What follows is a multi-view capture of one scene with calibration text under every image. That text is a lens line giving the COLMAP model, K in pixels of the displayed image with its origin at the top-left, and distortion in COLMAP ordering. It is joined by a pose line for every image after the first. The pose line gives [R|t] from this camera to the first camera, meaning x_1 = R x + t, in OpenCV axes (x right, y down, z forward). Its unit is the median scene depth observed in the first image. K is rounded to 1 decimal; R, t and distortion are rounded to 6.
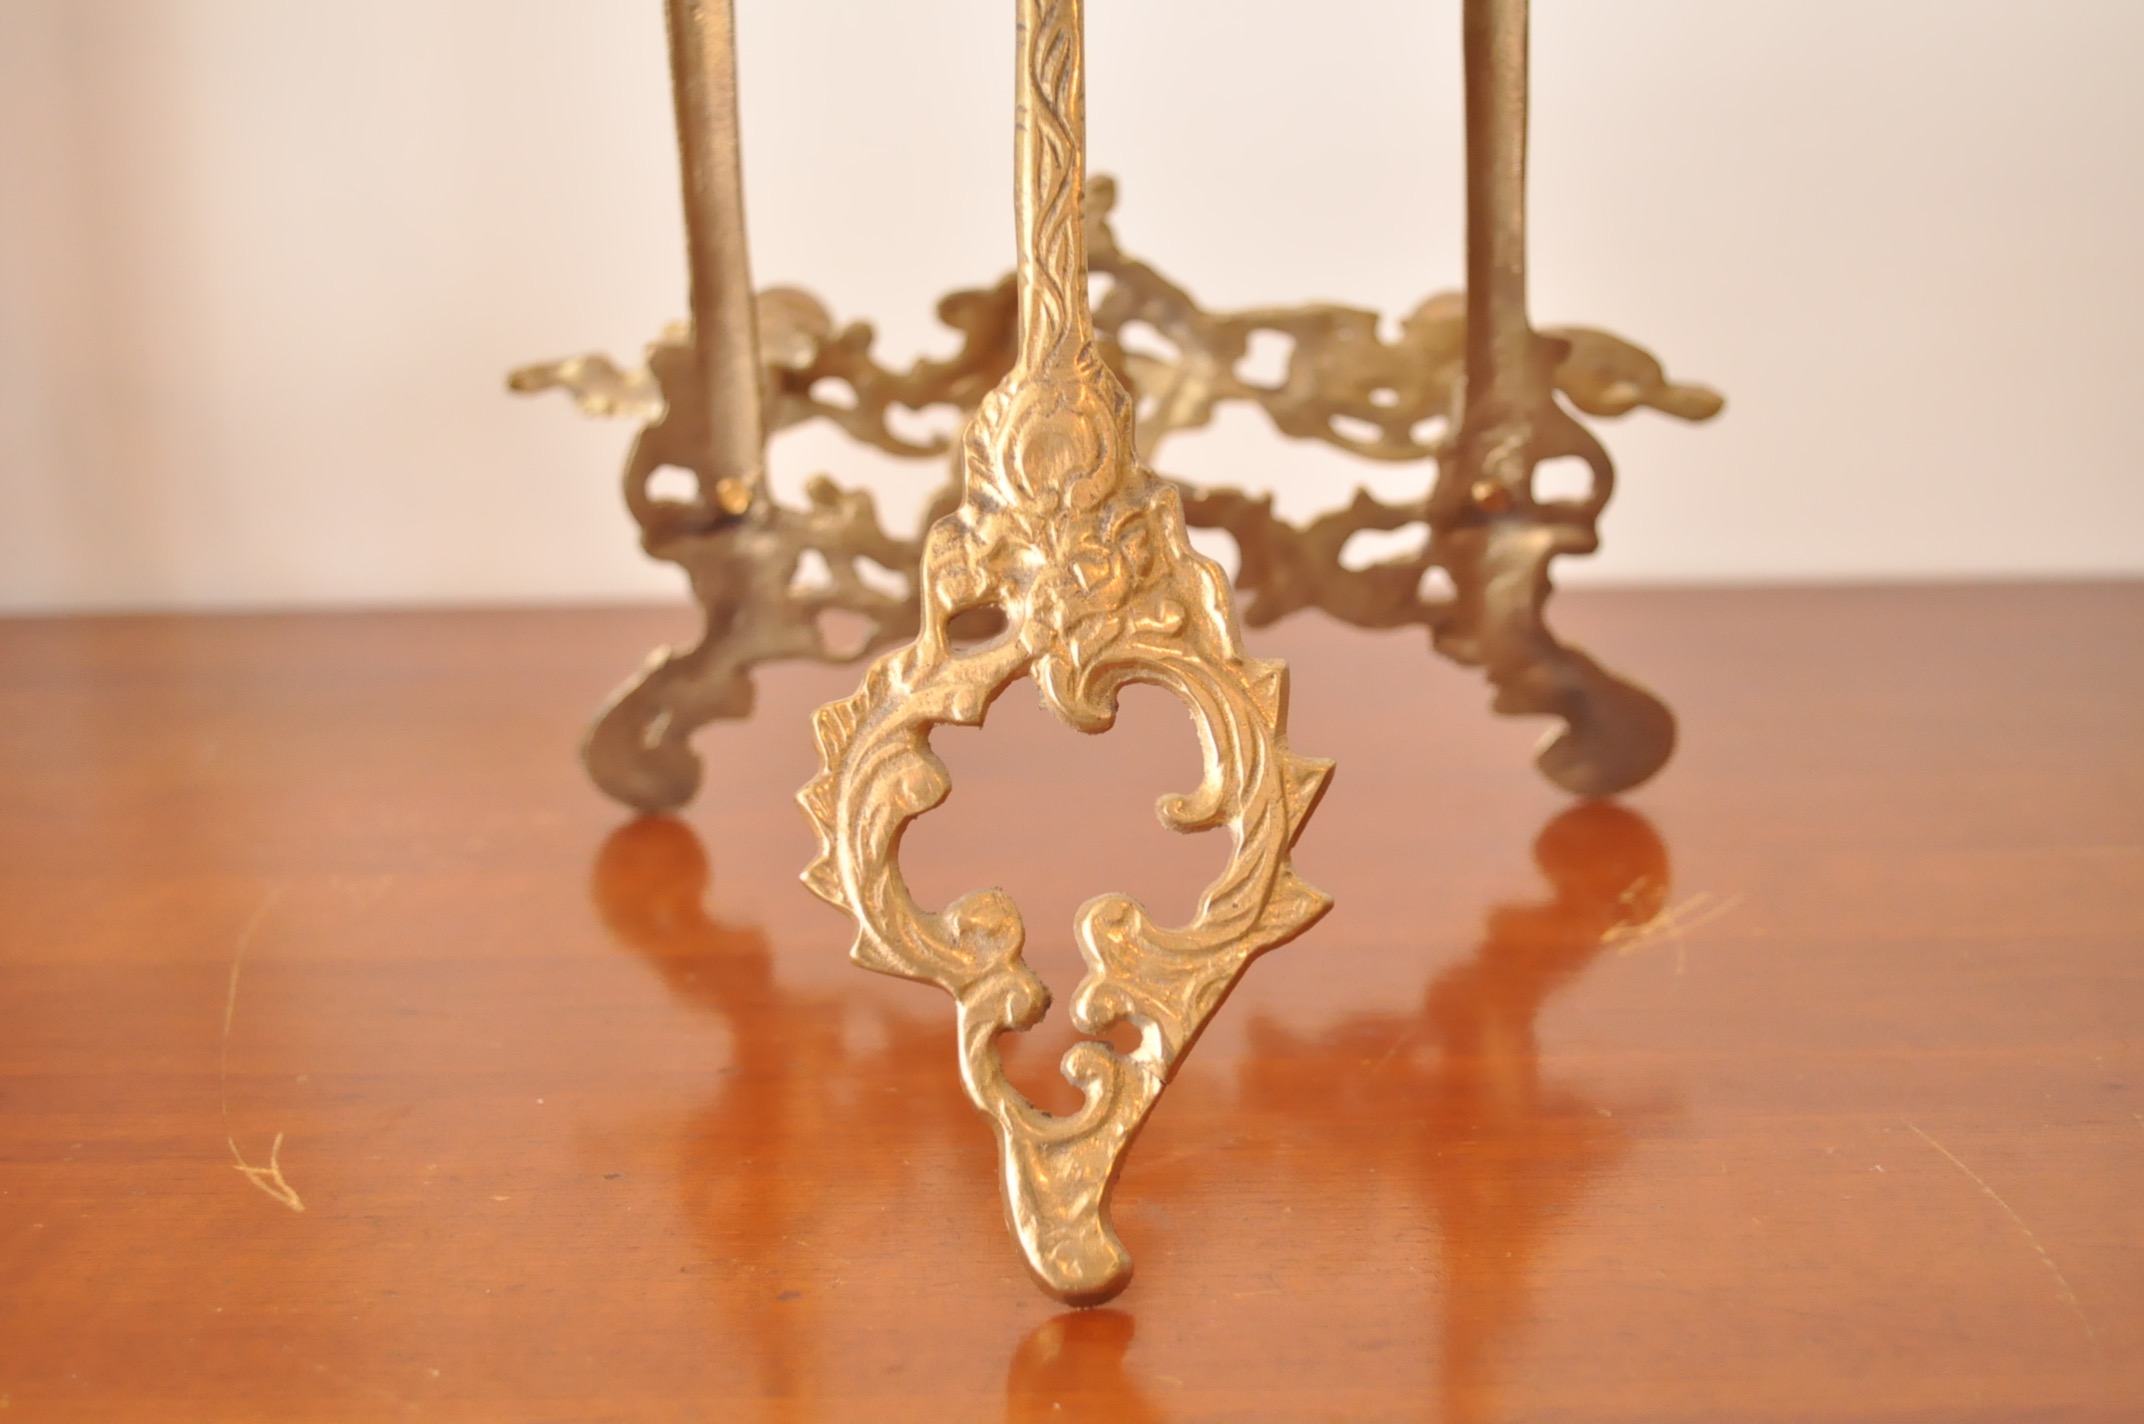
lens RADIAL K [[2368.8, 0, 1081.4], [0, 2368.8, 705.9], [0, 0, 1]] dist [-0.018027, 0.000000]
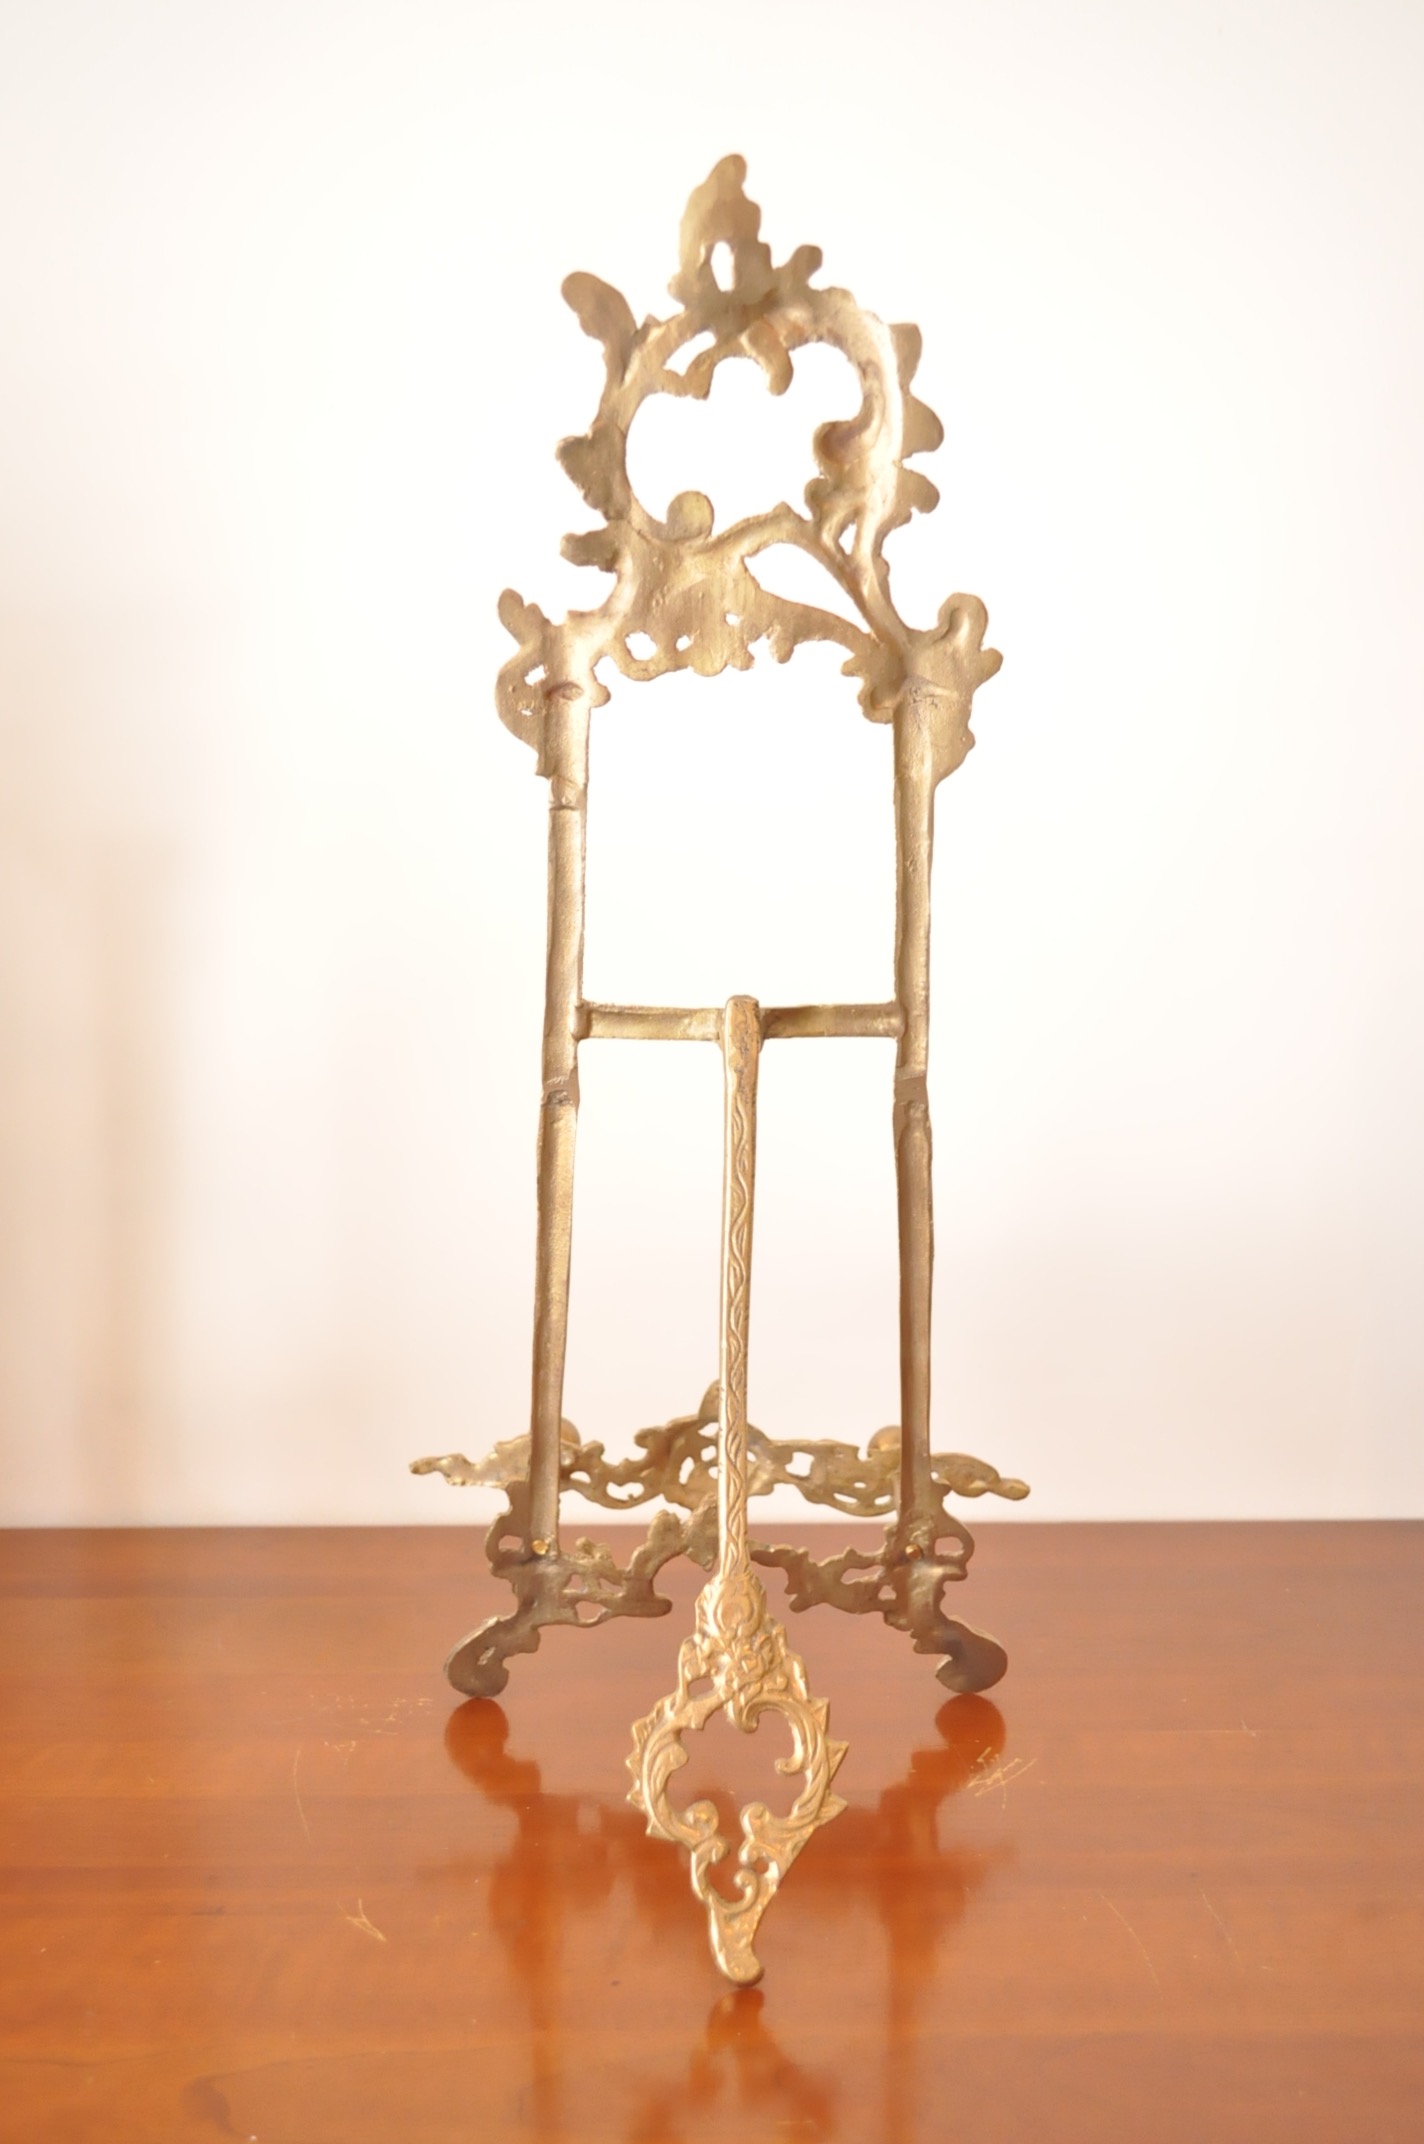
lens RADIAL K [[1897.3, 0, 706.4], [0, 1897.3, 1073.6], [0, 0, 1]] dist [-0.037854, 0.042987]
pose [[0.997822, 0.023154, 0.061761, -0.114618], [-0.012385, 0.985475, -0.169367, -0.215118], [-0.064785, 0.168233, 0.983616, -0.657480]]
